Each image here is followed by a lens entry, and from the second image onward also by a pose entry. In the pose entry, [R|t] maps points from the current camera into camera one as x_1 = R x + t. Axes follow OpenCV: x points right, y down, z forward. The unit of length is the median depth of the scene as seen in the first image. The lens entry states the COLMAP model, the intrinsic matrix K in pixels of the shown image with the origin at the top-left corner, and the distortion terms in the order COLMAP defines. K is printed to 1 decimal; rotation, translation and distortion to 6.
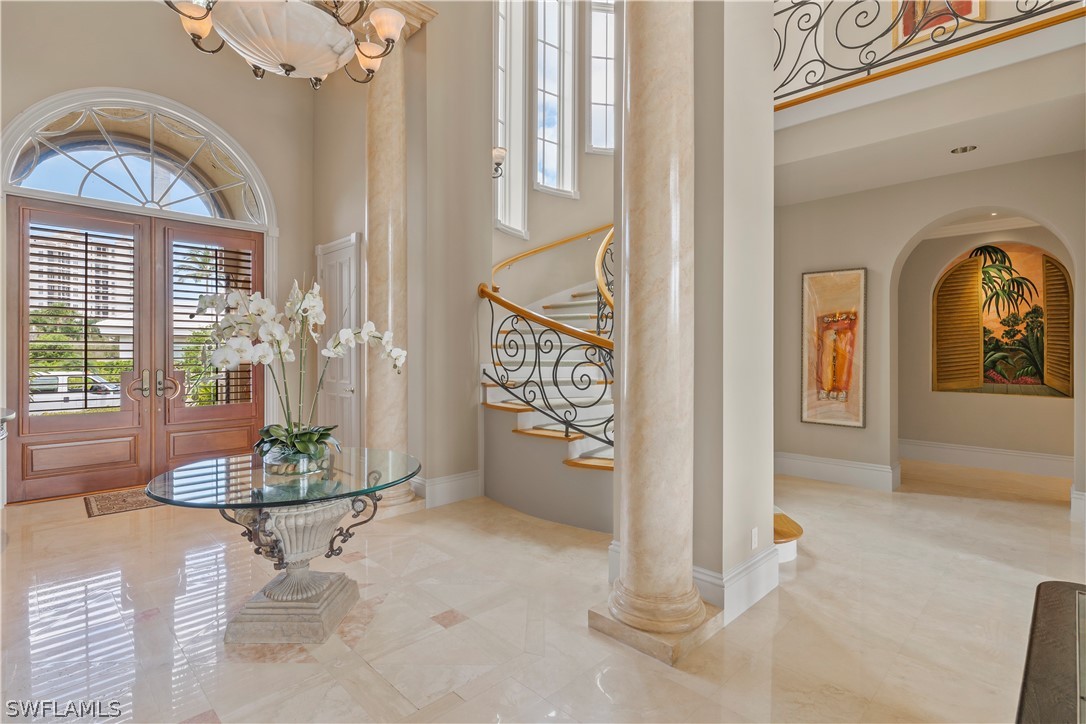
lens RADIAL K [[528.6, 0, 543.2], [0, 528.6, 351.9], [0, 0, 1]] dist [-0.010345, 0.000852]
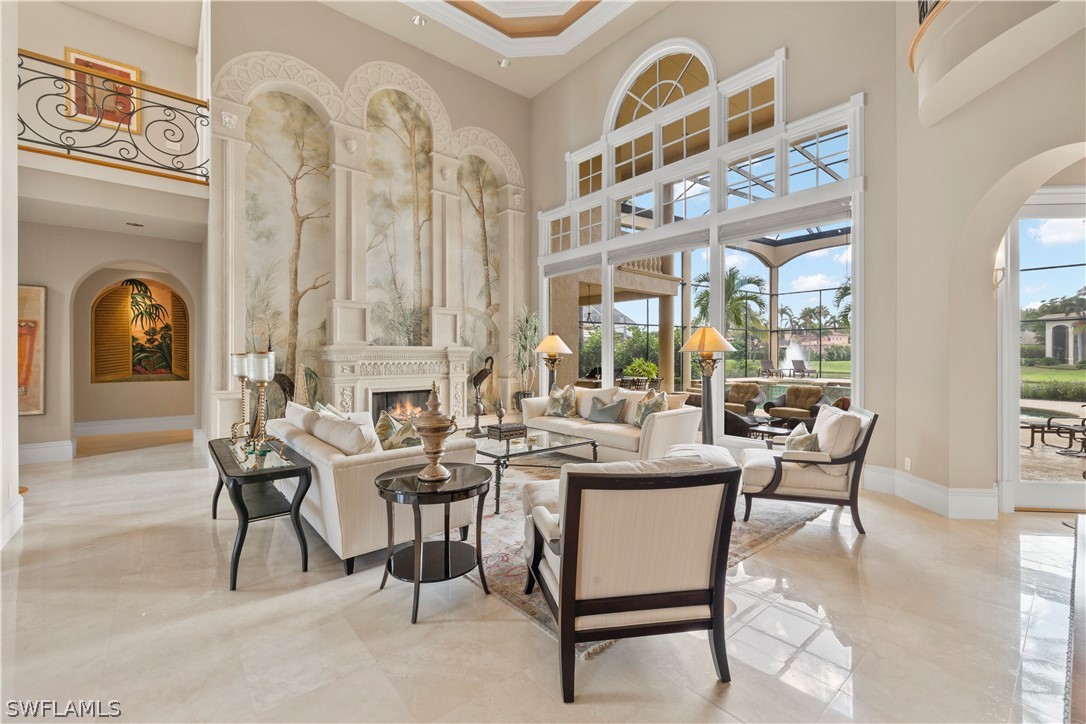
lens RADIAL K [[459.6, 0, 536.8], [0, 459.6, 355.4], [0, 0, 1]] dist [0.000301, 0.000278]
pose [[0.099579, -0.007464, 0.995002, -0.312203], [-0.000310, 0.999972, 0.007532, -0.003254], [-0.995030, -0.001059, 0.099573, -0.233210]]
